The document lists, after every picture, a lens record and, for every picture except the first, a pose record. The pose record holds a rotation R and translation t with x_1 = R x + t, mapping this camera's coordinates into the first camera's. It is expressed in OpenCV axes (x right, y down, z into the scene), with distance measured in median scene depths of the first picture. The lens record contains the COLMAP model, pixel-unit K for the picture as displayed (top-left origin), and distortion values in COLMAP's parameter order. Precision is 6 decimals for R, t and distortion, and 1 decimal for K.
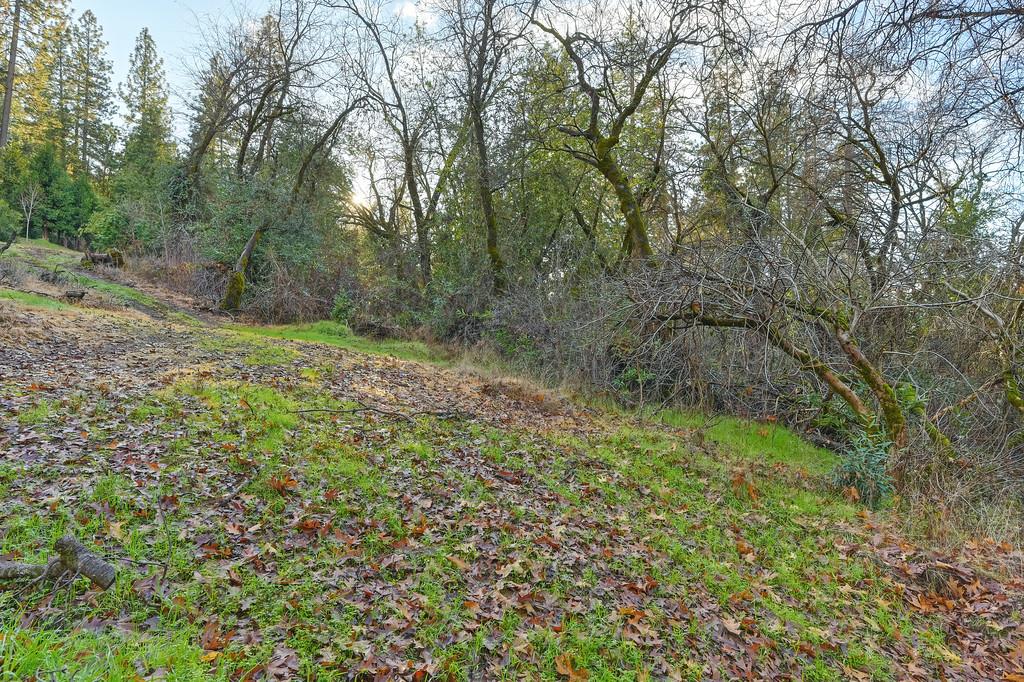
lens RADIAL K [[603.6, 0, 511.9], [0, 603.6, 341.9], [0, 0, 1]] dist [-0.002866, -0.000298]
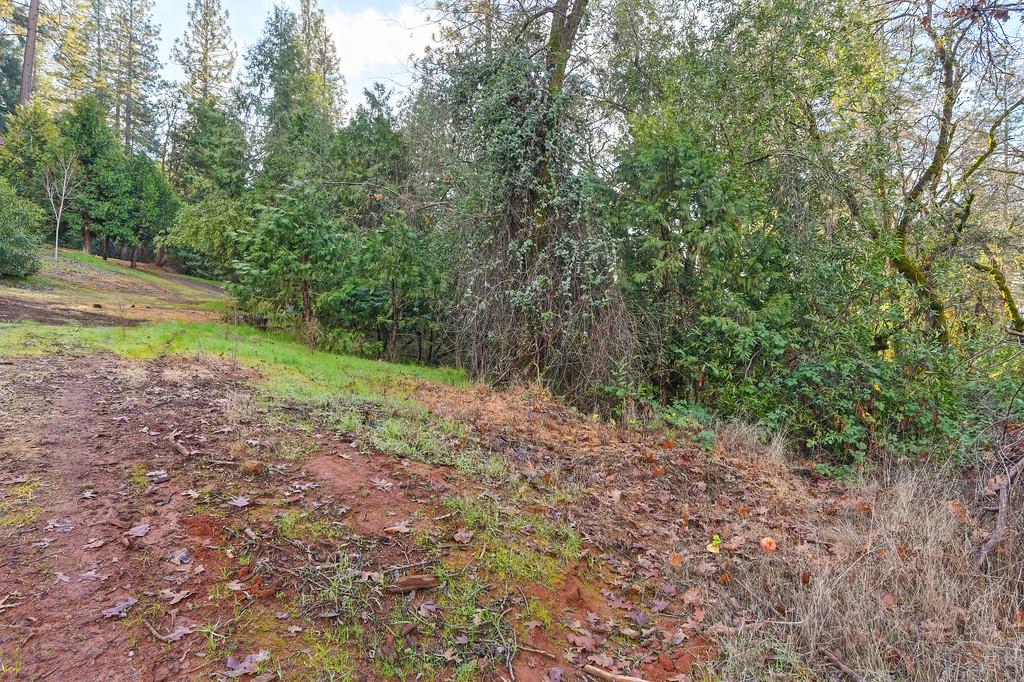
lens RADIAL K [[592.1, 0, 512.2], [0, 592.1, 339.5], [0, 0, 1]] dist [0.003003, 0.000180]
pose [[0.999560, 0.000403, -0.029651, -0.190618], [-0.000146, 0.999962, 0.008696, -0.050009], [0.029653, -0.008687, 0.999522, 0.240525]]
